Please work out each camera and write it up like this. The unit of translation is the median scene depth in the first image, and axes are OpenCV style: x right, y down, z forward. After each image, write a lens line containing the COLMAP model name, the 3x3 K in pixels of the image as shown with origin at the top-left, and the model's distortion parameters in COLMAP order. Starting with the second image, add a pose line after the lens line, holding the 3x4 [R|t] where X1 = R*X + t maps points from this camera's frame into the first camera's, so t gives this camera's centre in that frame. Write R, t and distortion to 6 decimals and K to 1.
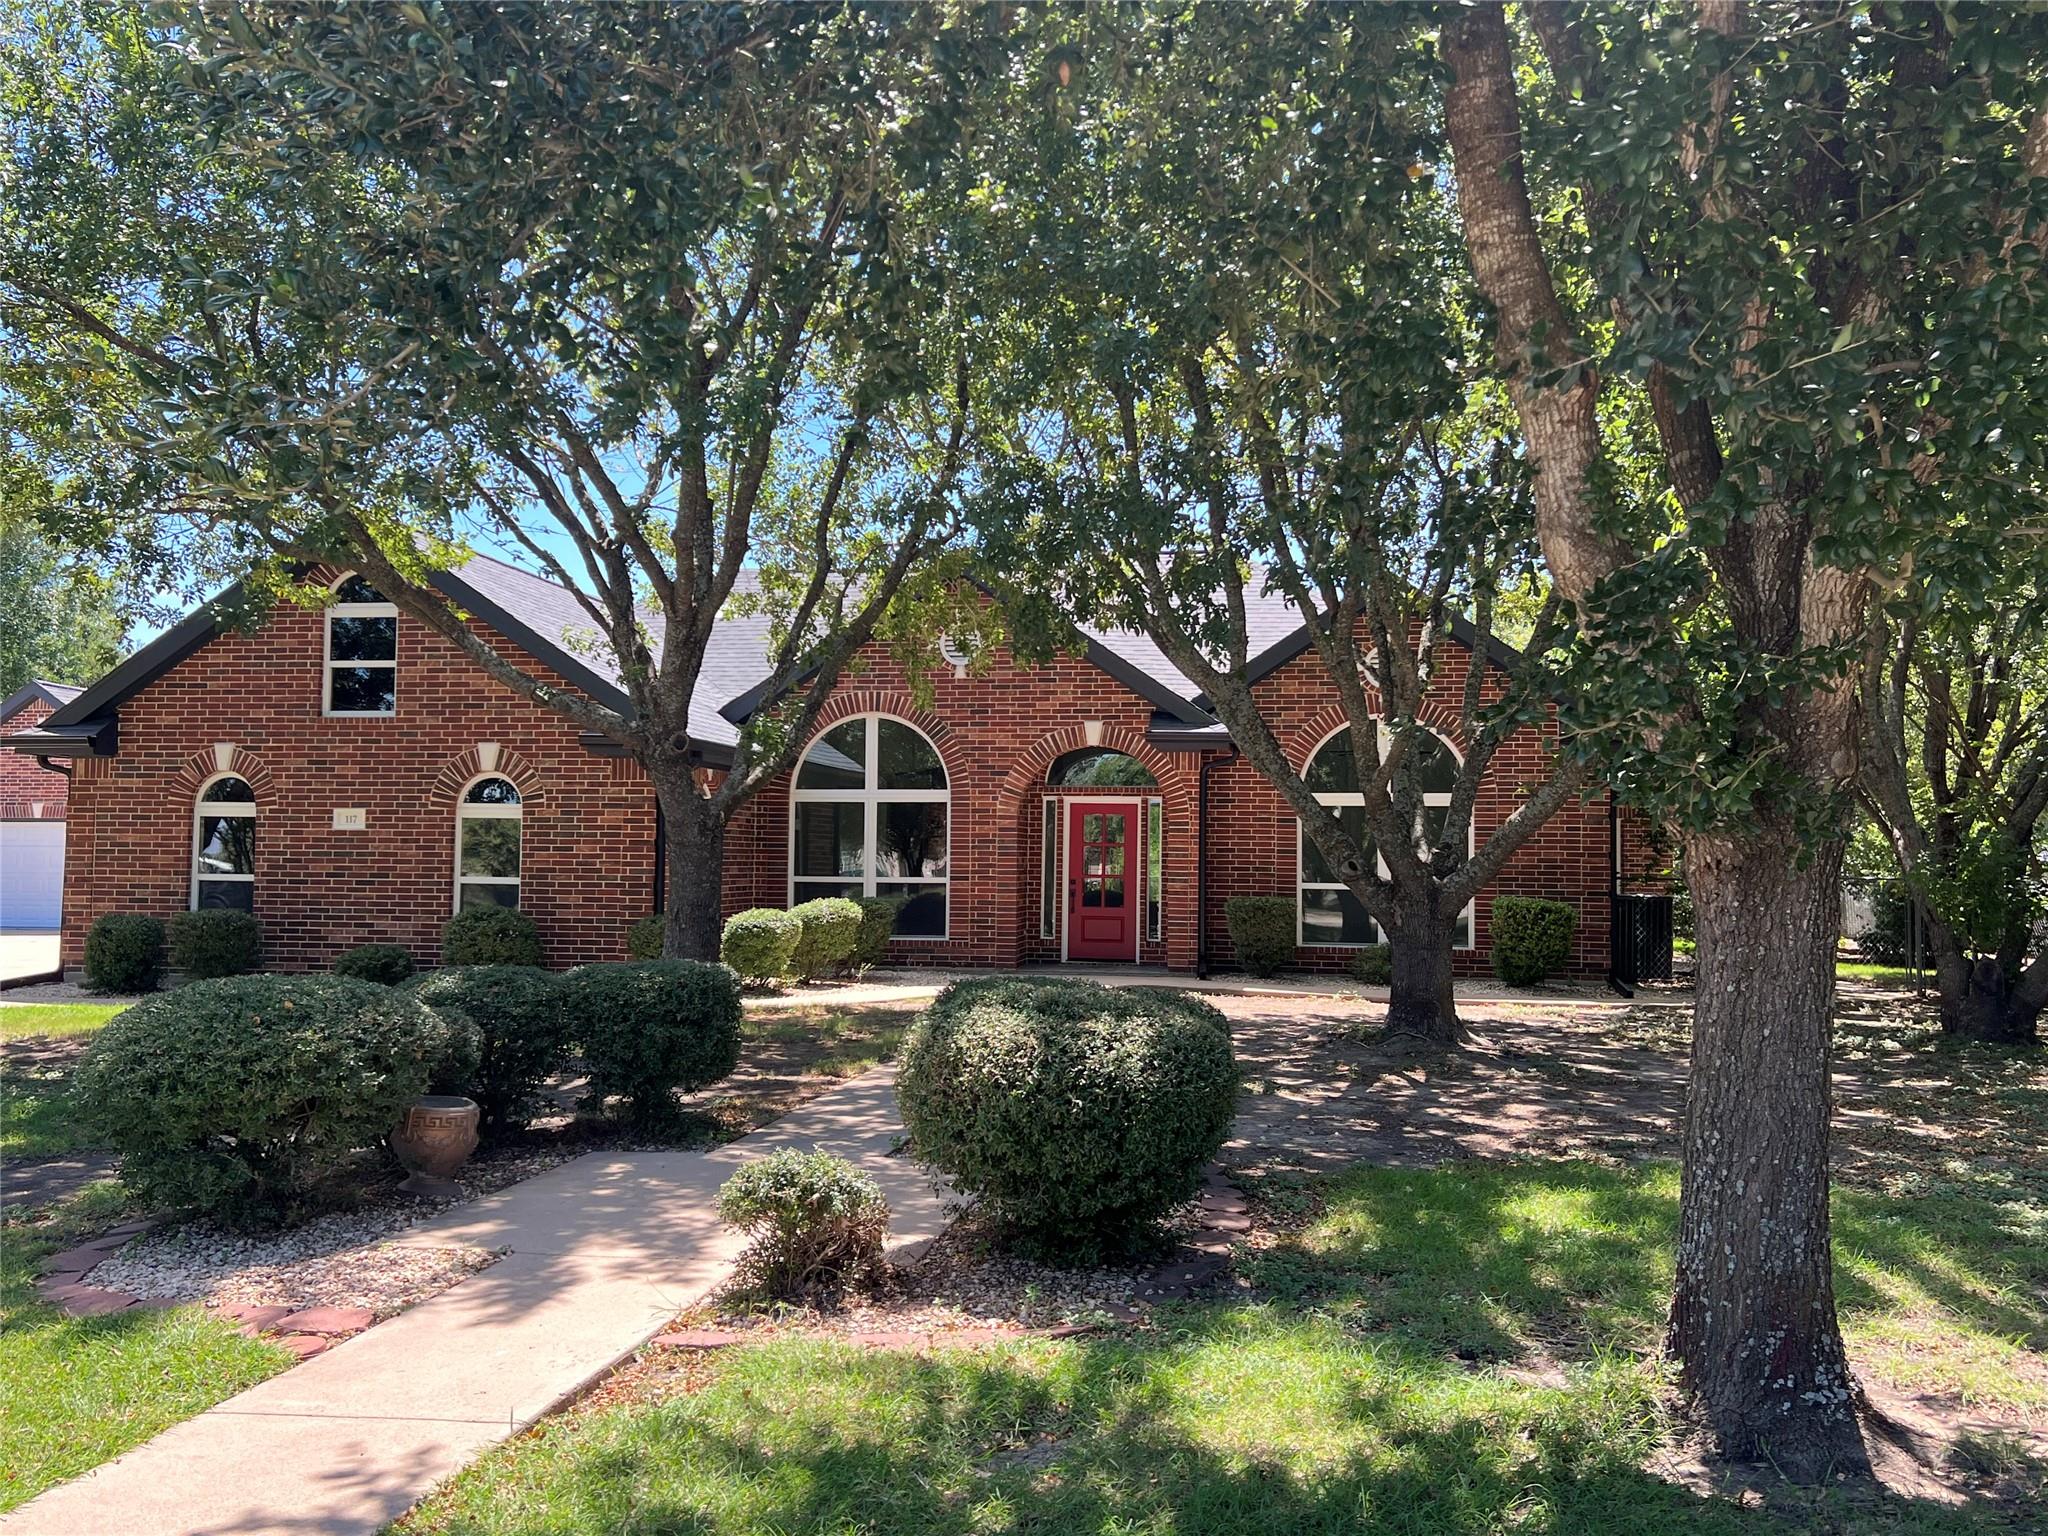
lens RADIAL K [[1736.4, 0, 1026.4], [0, 1736.4, 762.4], [0, 0, 1]] dist [0.050952, -0.006175]
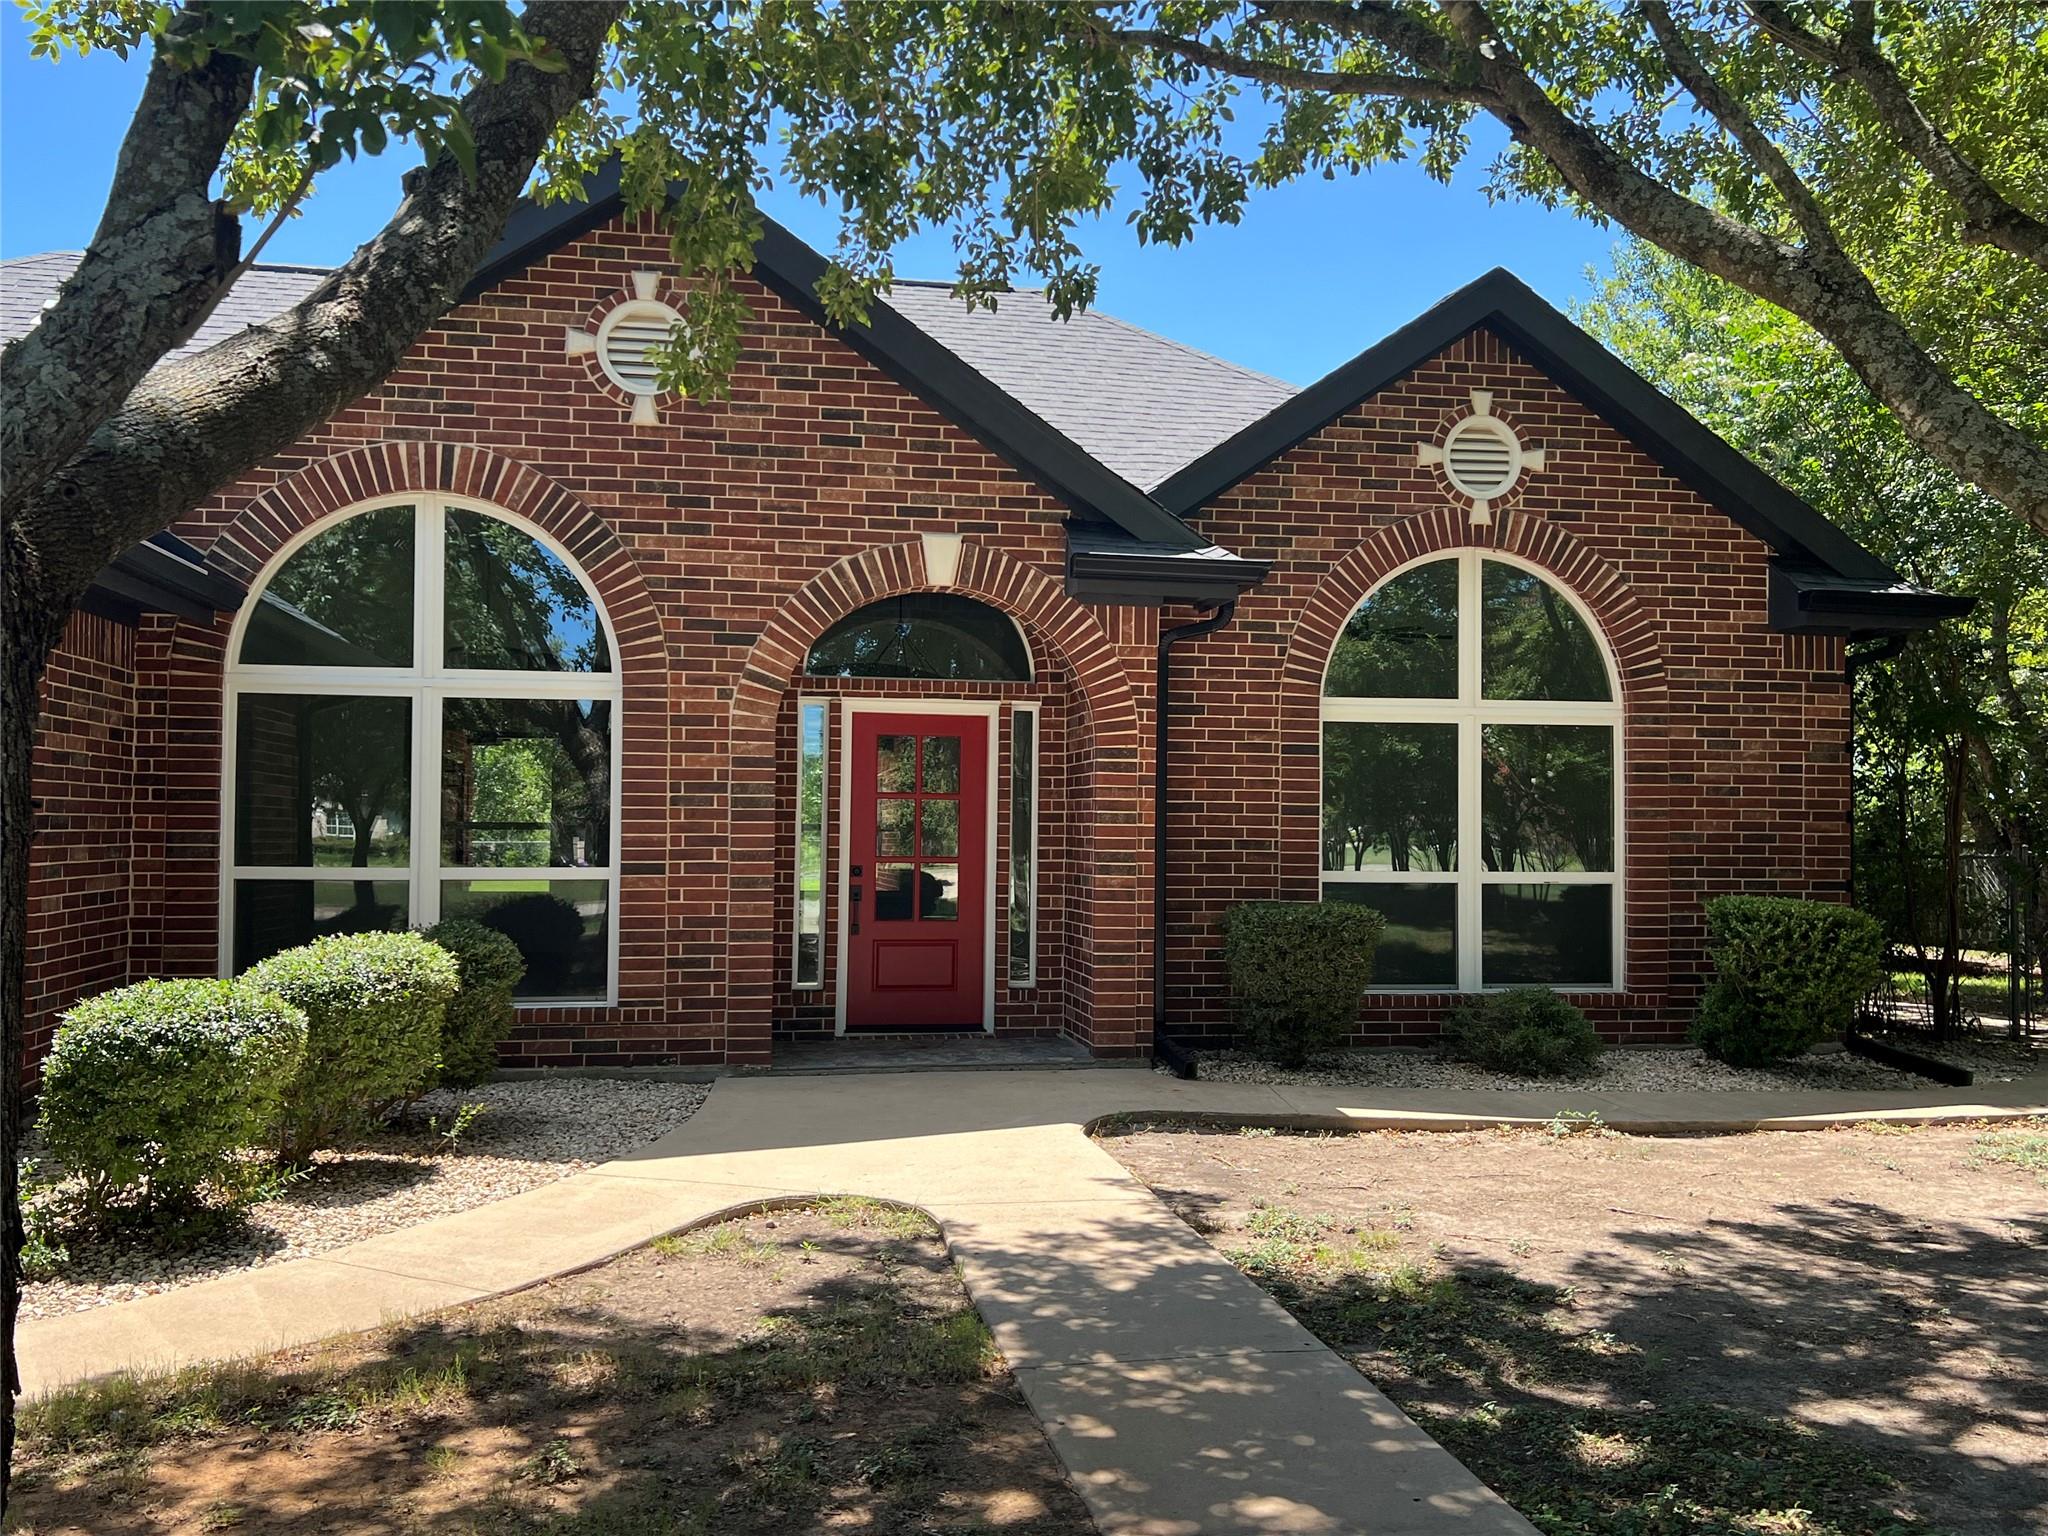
lens RADIAL K [[1736.4, 0, 1022.6], [0, 1736.4, 789.0], [0, 0, 1]] dist [0.050952, -0.006175]
pose [[0.943199, 0.005192, 0.332188, -0.096406], [-0.018147, 0.999190, 0.035911, 0.028017], [-0.331733, -0.039899, 0.942529, 0.543344]]
